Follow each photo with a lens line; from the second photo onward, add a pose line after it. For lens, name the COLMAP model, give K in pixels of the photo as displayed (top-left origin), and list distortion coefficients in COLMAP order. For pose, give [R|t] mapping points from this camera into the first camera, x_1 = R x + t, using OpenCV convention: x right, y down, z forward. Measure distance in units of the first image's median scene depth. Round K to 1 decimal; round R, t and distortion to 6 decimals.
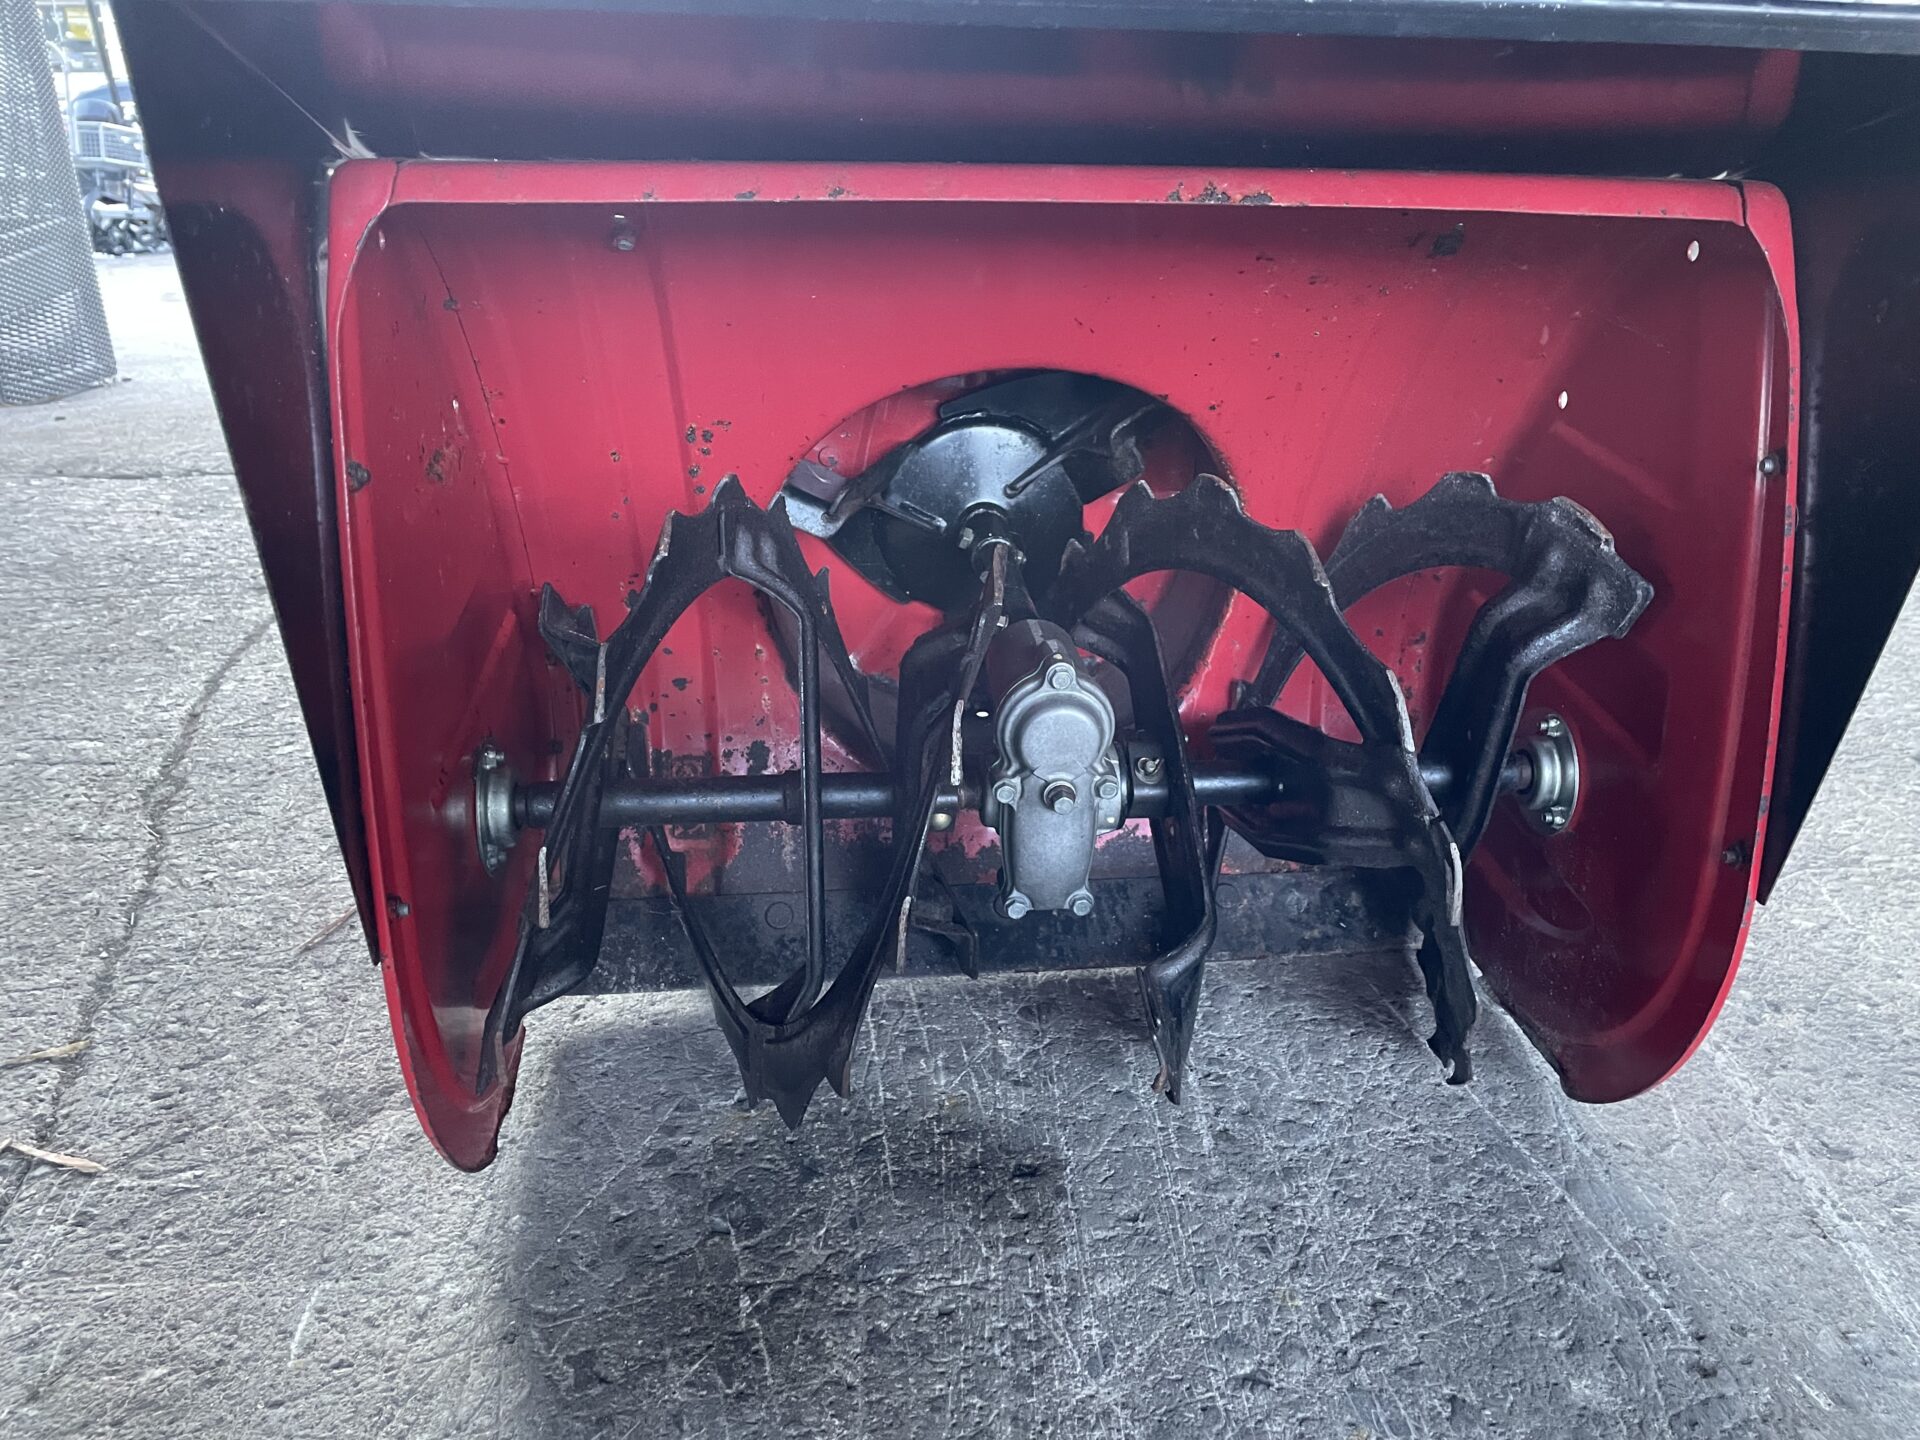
lens RADIAL K [[1453.6, 0, 964.1], [0, 1453.6, 716.9], [0, 0, 1]] dist [0.039958, -0.040907]
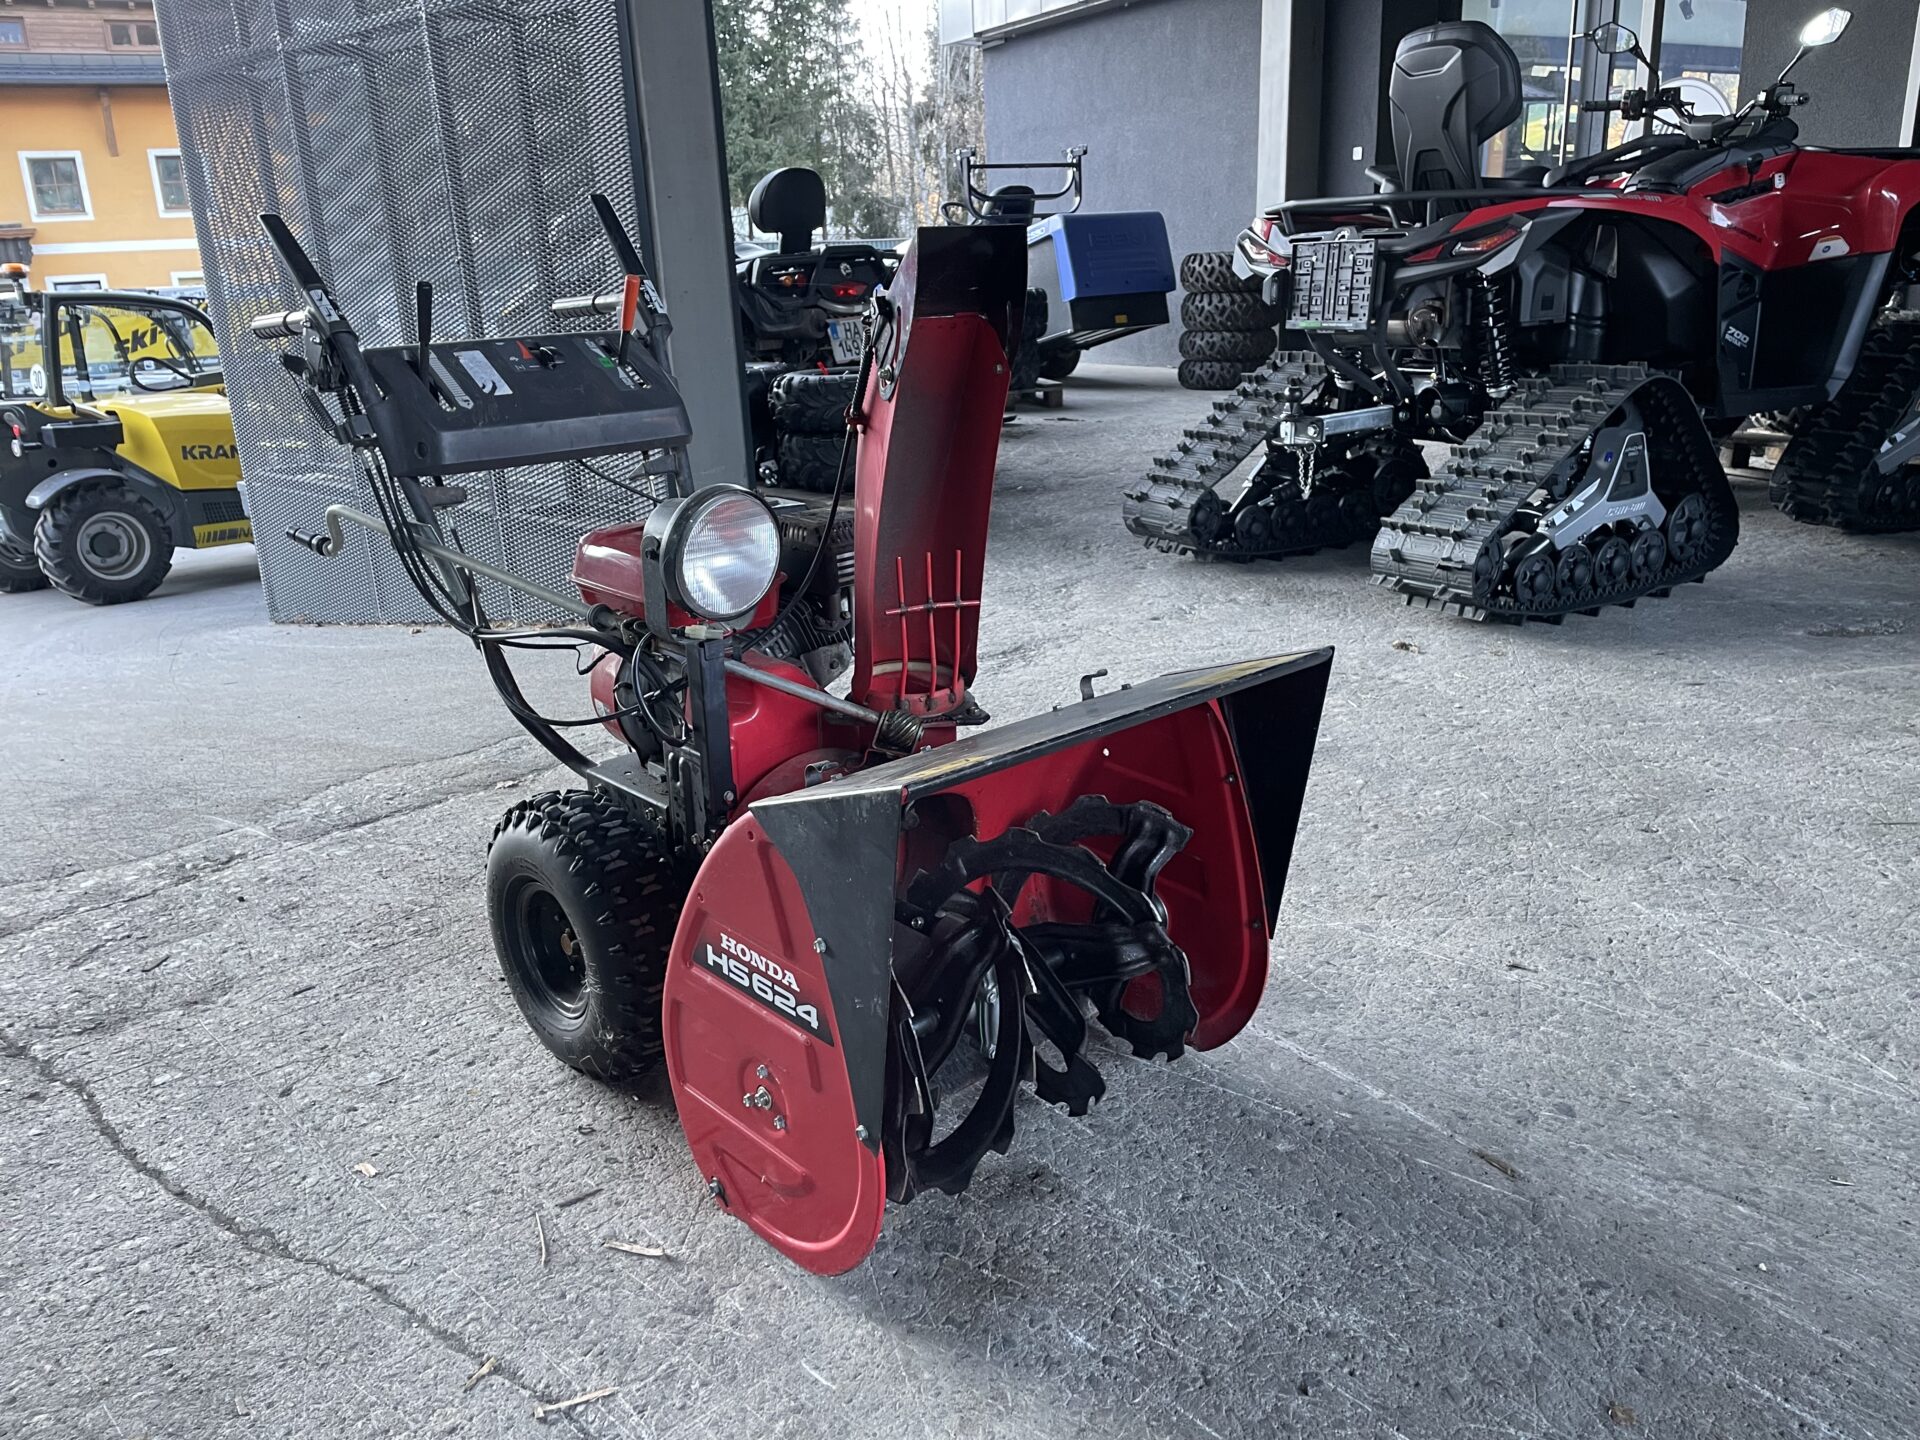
lens RADIAL K [[1453.6, 0, 967.0], [0, 1453.6, 726.8], [0, 0, 1]] dist [0.039958, -0.040907]
pose [[0.793328, -0.217323, 0.568684, -1.132211], [0.286170, 0.957601, -0.033267, -0.267974], [-0.537343, 0.189132, 0.821883, -0.802940]]
